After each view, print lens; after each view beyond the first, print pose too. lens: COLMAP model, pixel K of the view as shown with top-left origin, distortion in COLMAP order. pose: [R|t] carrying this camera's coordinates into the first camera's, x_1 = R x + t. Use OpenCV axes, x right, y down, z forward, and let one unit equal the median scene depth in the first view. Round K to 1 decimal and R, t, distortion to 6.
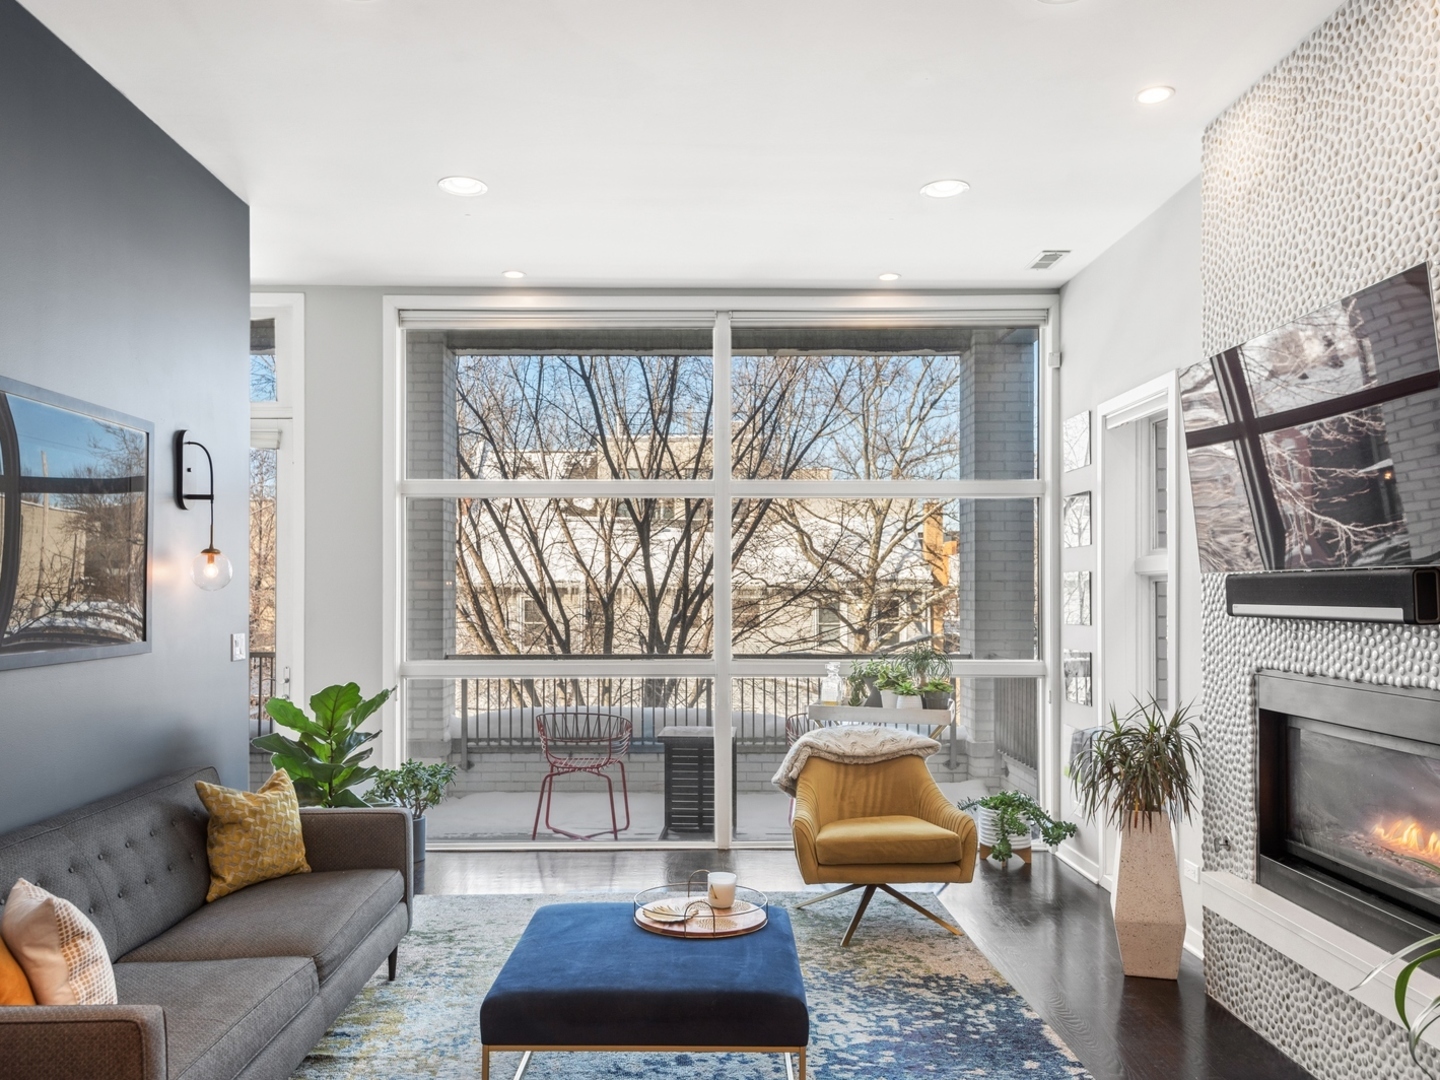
lens RADIAL K [[1071.9, 0, 685.5], [0, 1071.9, 585.1], [0, 0, 1]] dist [0.039627, -0.012052]
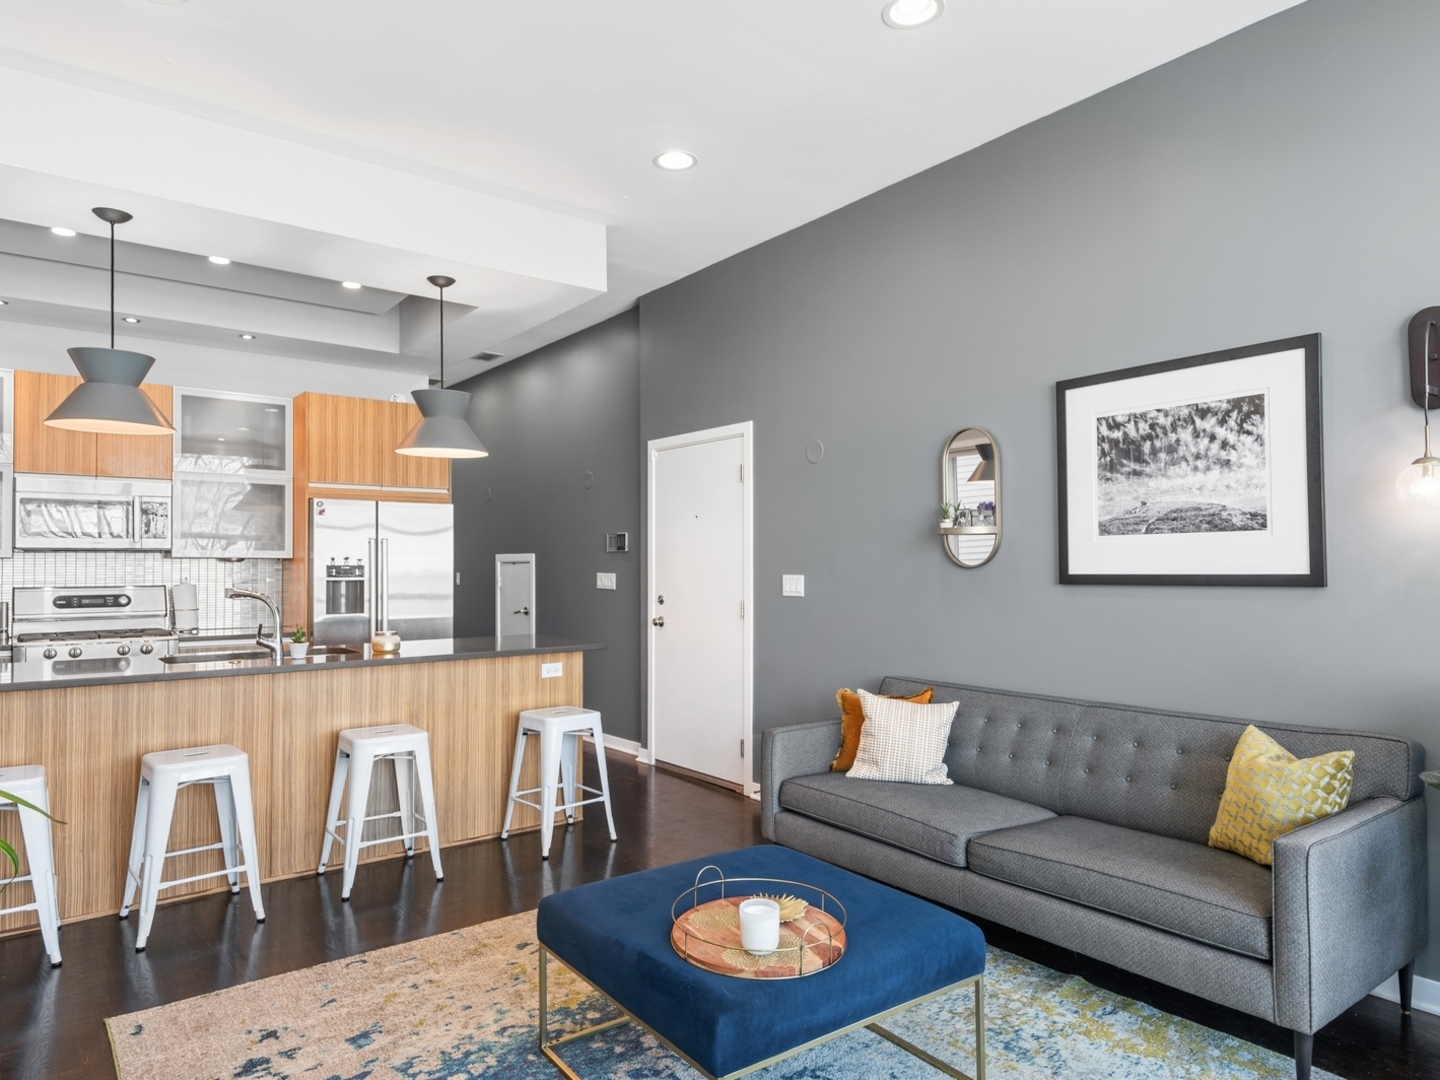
lens RADIAL K [[943.7, 0, 711.1], [0, 943.7, 547.7], [0, 0, 1]] dist [0.110127, 0.007097]
pose [[-0.788807, -0.007341, -0.614597, 0.400994], [0.008873, 0.999688, -0.023328, 0.043193], [0.614577, -0.023855, -0.788496, 1.312806]]
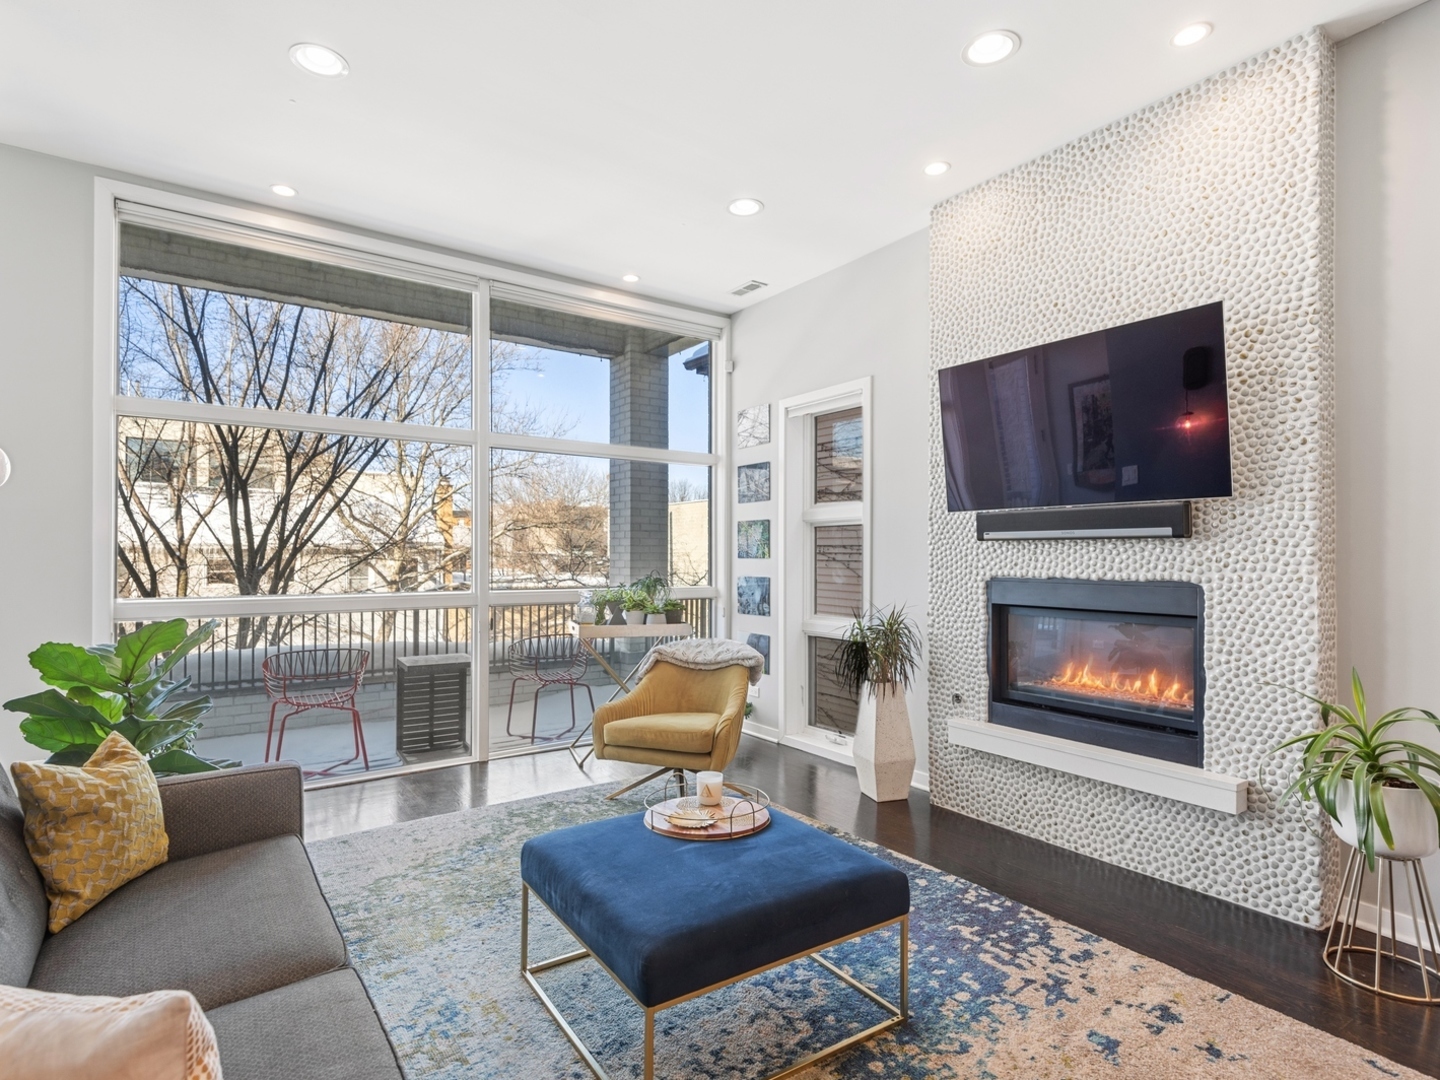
lens RADIAL K [[764.6, 0, 699.6], [0, 764.6, 550.4], [0, 0, 1]] dist [0.047287, -0.023370]
pose [[0.824008, 0.007957, 0.566522, -0.355584], [-0.006892, 0.999968, -0.004021, 0.043645], [-0.566536, -0.000591, 0.824037, 0.326387]]
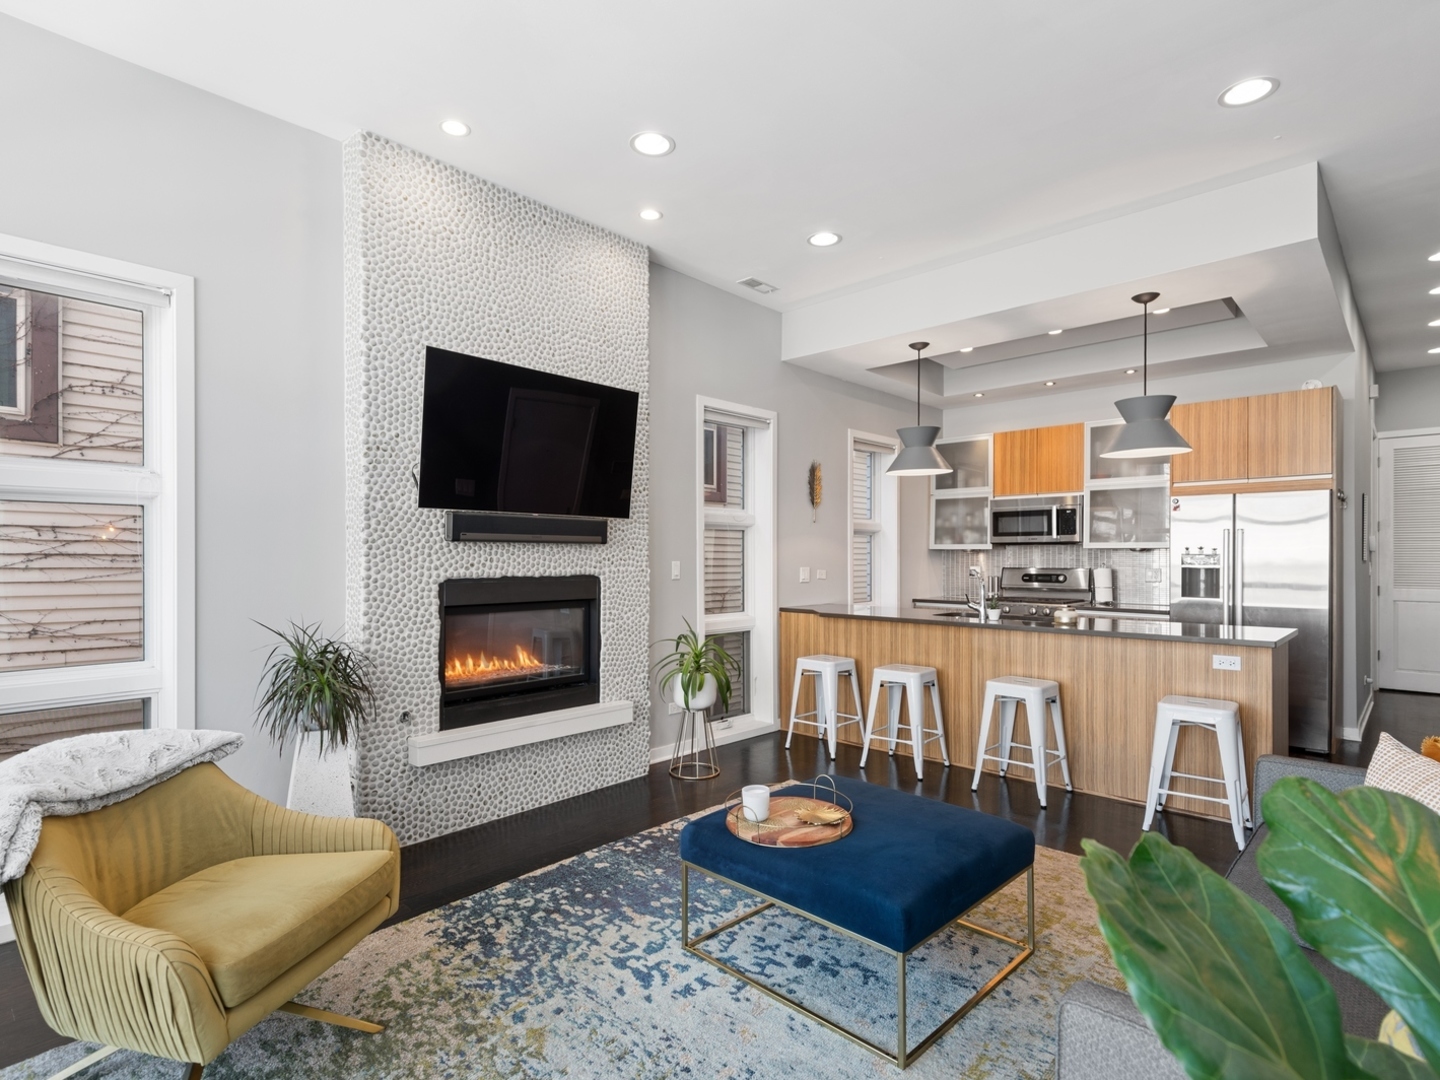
lens RADIAL K [[764.6, 0, 713.9], [0, 764.6, 552.7], [0, 0, 1]] dist [0.047287, -0.023370]
pose [[-0.737942, 0.003824, 0.674853, -0.372872], [-0.005343, 0.999919, -0.011509, 0.048474], [-0.674843, -0.012099, -0.737862, 1.361188]]
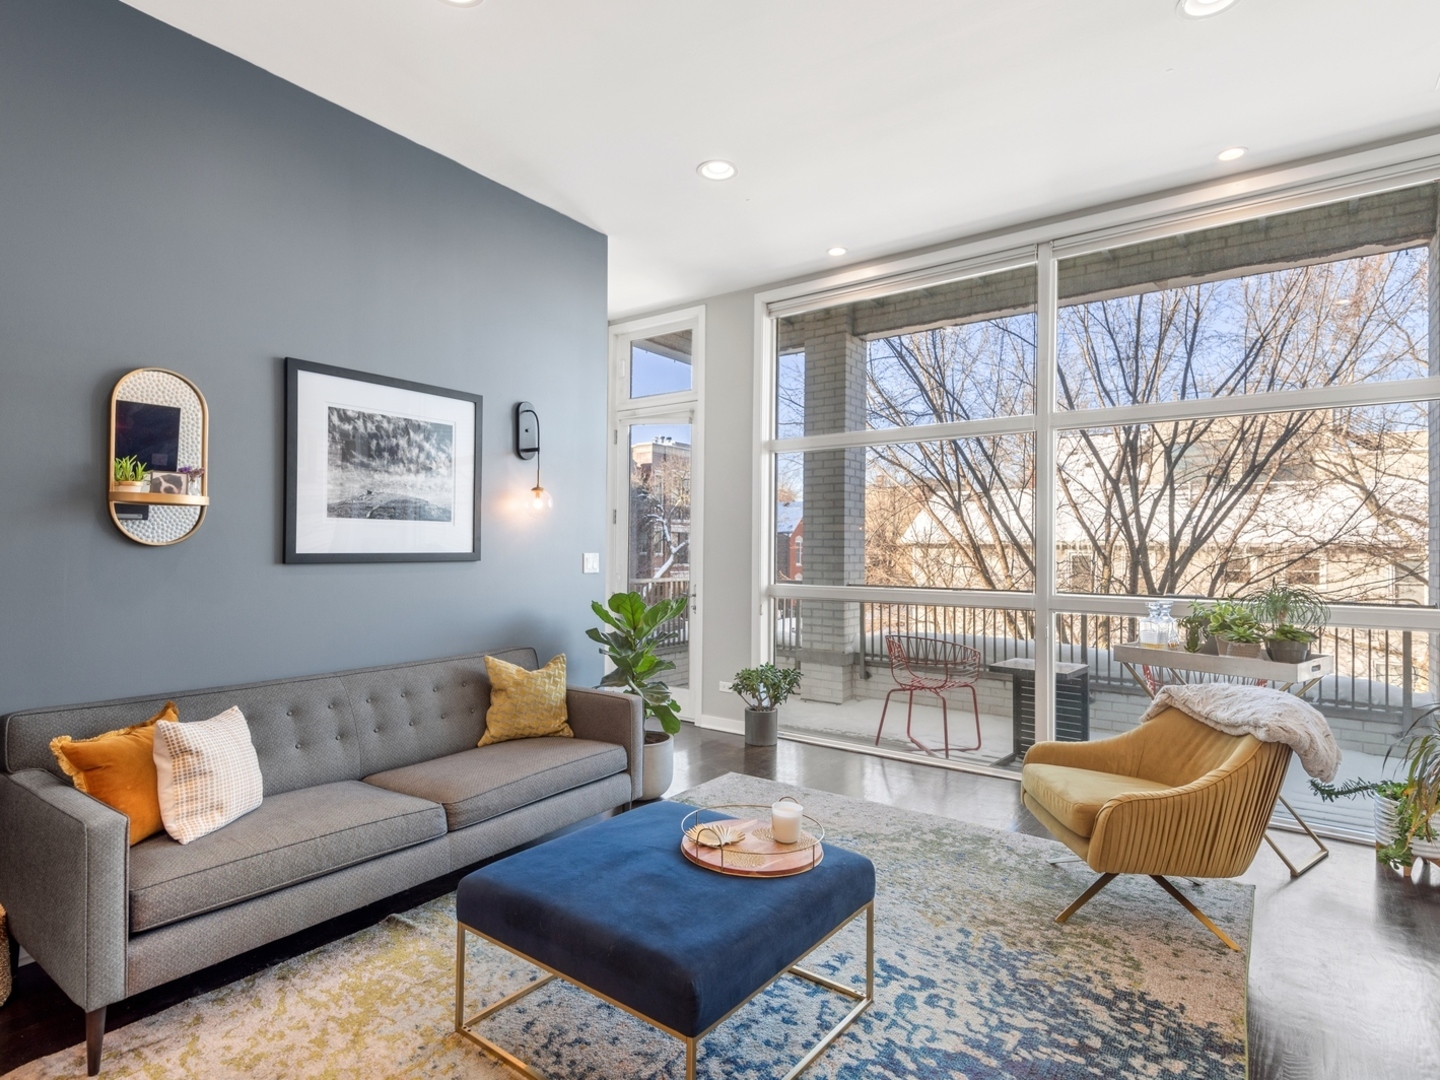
lens RADIAL K [[764.6, 0, 715.1], [0, 764.6, 542.3], [0, 0, 1]] dist [0.047287, -0.023370]
pose [[0.809784, 0.001867, -0.586725, 0.321815], [-0.004986, 0.999981, -0.003700, 0.039861], [0.586707, 0.005922, 0.809778, 0.371234]]
